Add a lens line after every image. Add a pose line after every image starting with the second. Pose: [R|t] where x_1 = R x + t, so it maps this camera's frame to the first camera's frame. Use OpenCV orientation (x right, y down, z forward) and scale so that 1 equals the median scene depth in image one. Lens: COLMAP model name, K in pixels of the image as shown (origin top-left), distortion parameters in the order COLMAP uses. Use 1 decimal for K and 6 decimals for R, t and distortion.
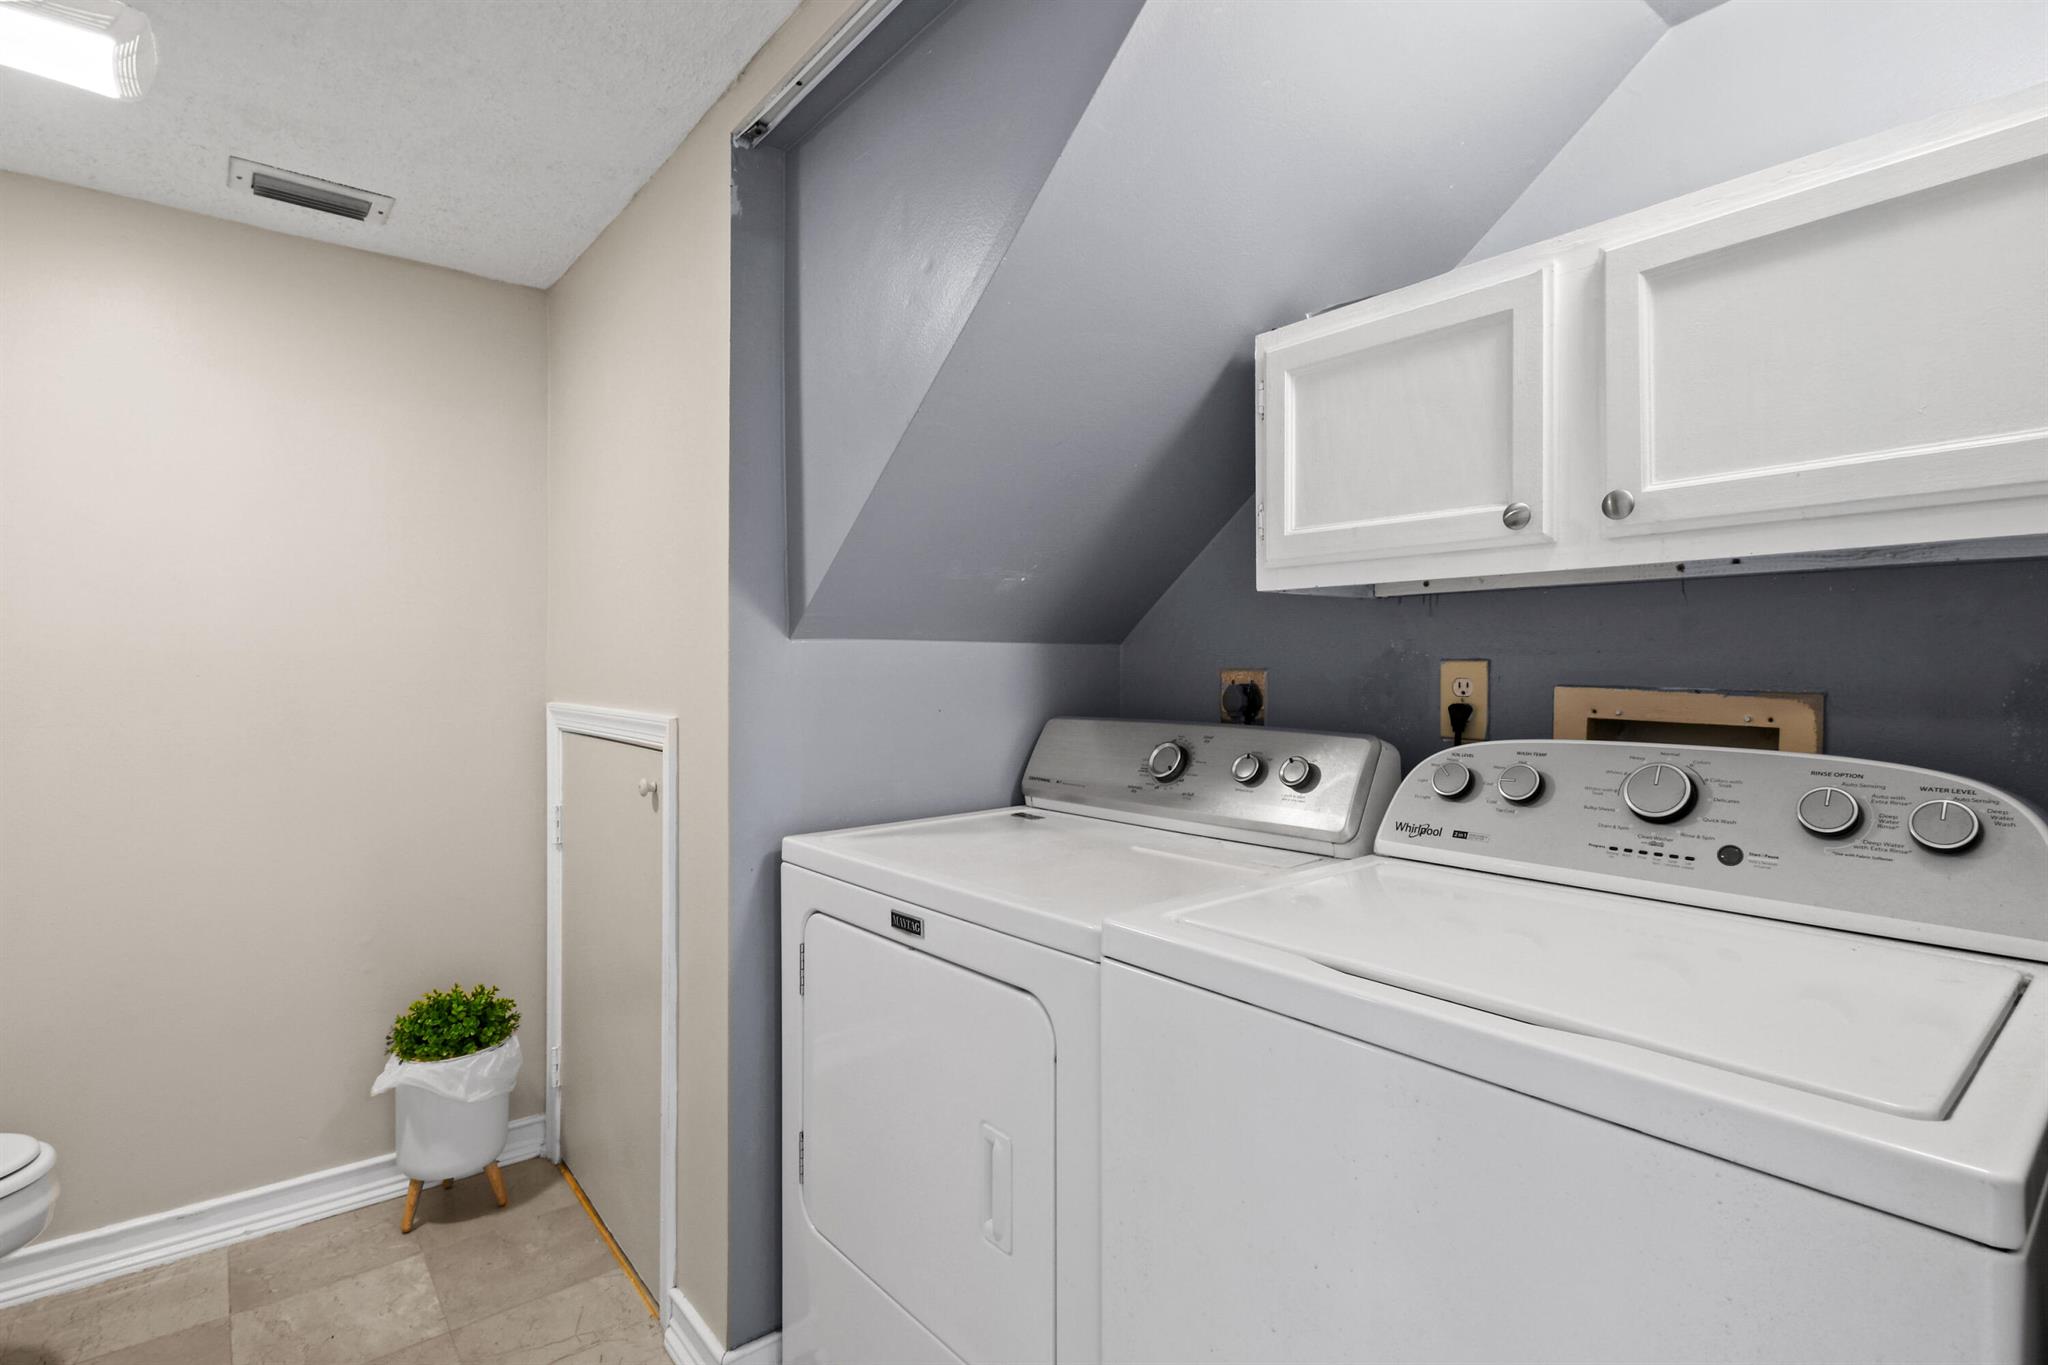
lens RADIAL K [[968.7, 0, 1021.8], [0, 968.7, 656.3], [0, 0, 1]] dist [0.000926, -0.000420]
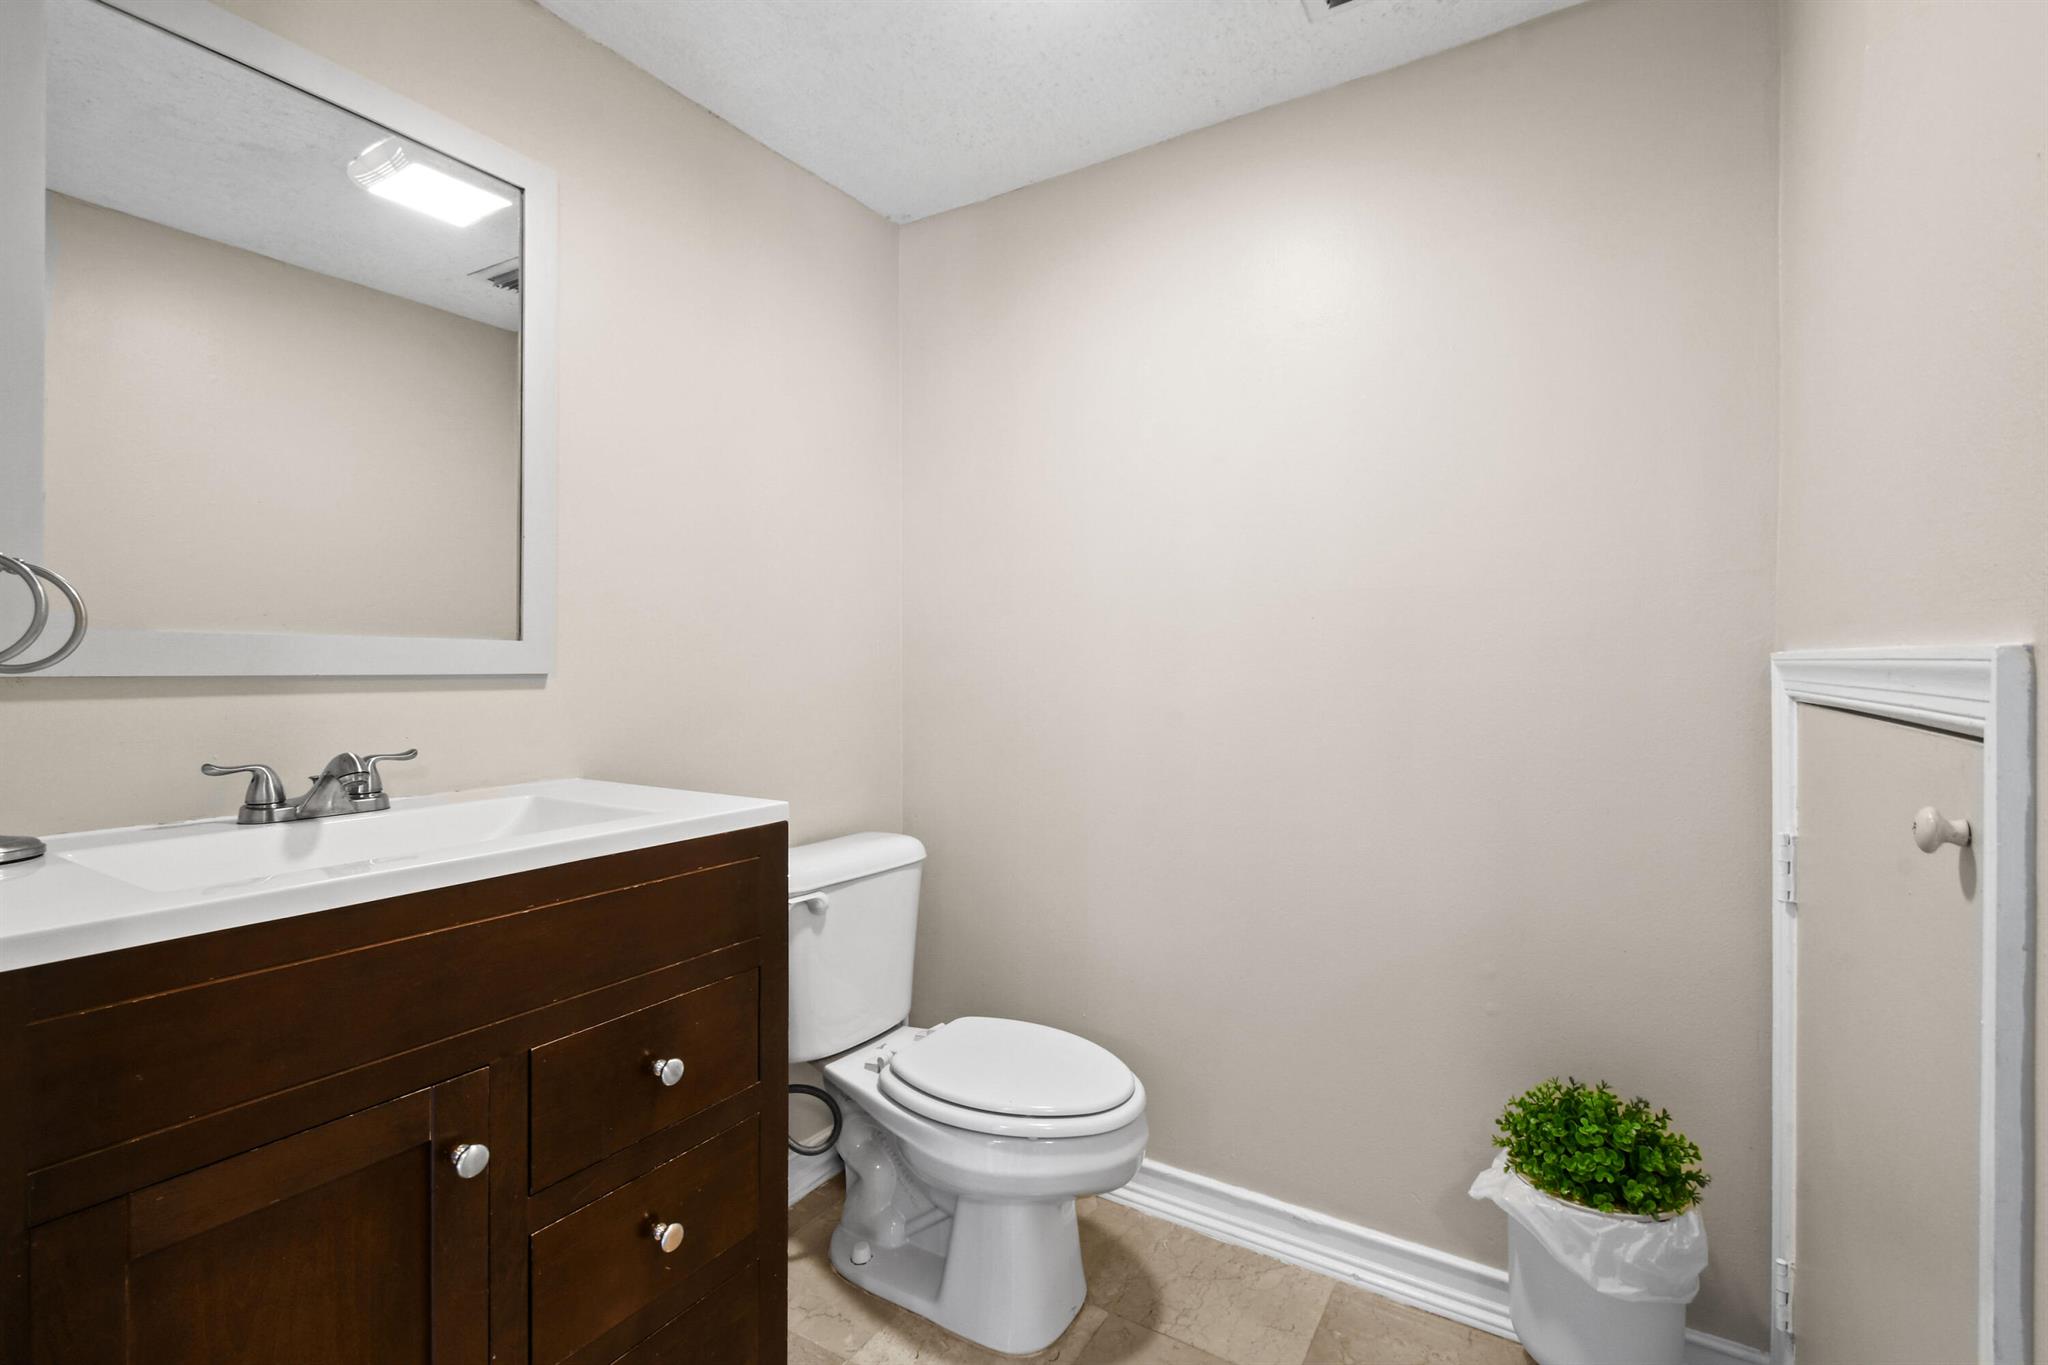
lens RADIAL K [[927.9, 0, 1024.5], [0, 927.9, 656.3], [0, 0, 1]] dist [-0.004302, -0.001312]
pose [[0.331047, -0.000288, -0.943614, -0.134801], [0.004866, 0.999987, 0.001402, 0.053810], [0.943602, -0.005056, 0.331044, 0.453878]]
